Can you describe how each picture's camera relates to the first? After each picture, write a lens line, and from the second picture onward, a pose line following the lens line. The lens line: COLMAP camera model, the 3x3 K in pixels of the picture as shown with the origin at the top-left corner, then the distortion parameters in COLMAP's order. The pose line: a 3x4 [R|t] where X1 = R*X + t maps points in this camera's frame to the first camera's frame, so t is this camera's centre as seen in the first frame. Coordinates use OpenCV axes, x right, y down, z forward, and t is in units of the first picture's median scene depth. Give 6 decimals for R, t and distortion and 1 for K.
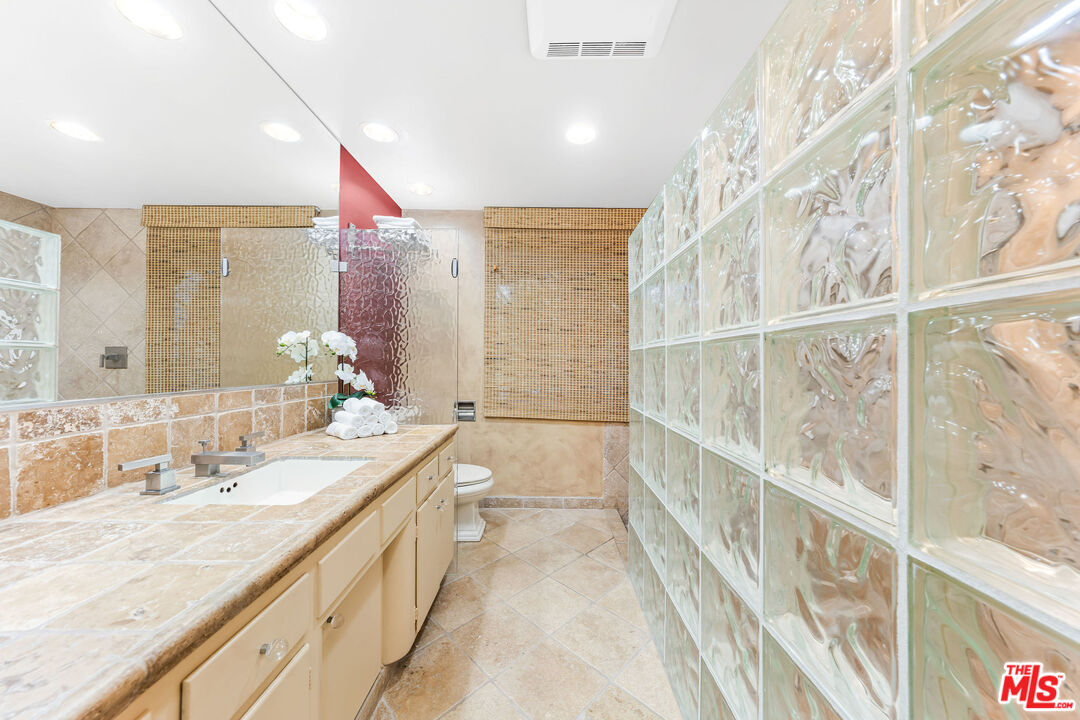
lens RADIAL K [[407.4, 0, 539.5], [0, 407.4, 359.2], [0, 0, 1]] dist [-0.002059, -0.000015]
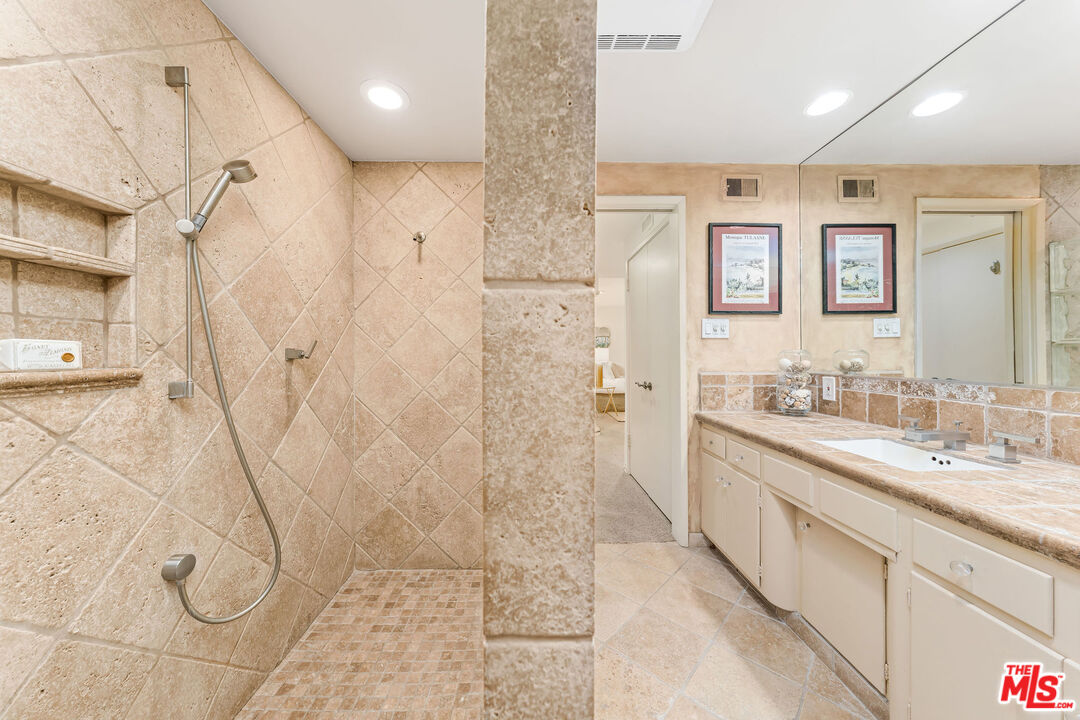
lens RADIAL K [[407.4, 0, 538.5], [0, 407.4, 356.5], [0, 0, 1]] dist [-0.002059, -0.000015]
pose [[-0.999772, -0.001301, -0.021304, 0.543256], [-0.001189, 0.999985, -0.005257, 0.015001], [0.021311, -0.005231, -0.999759, 2.573518]]
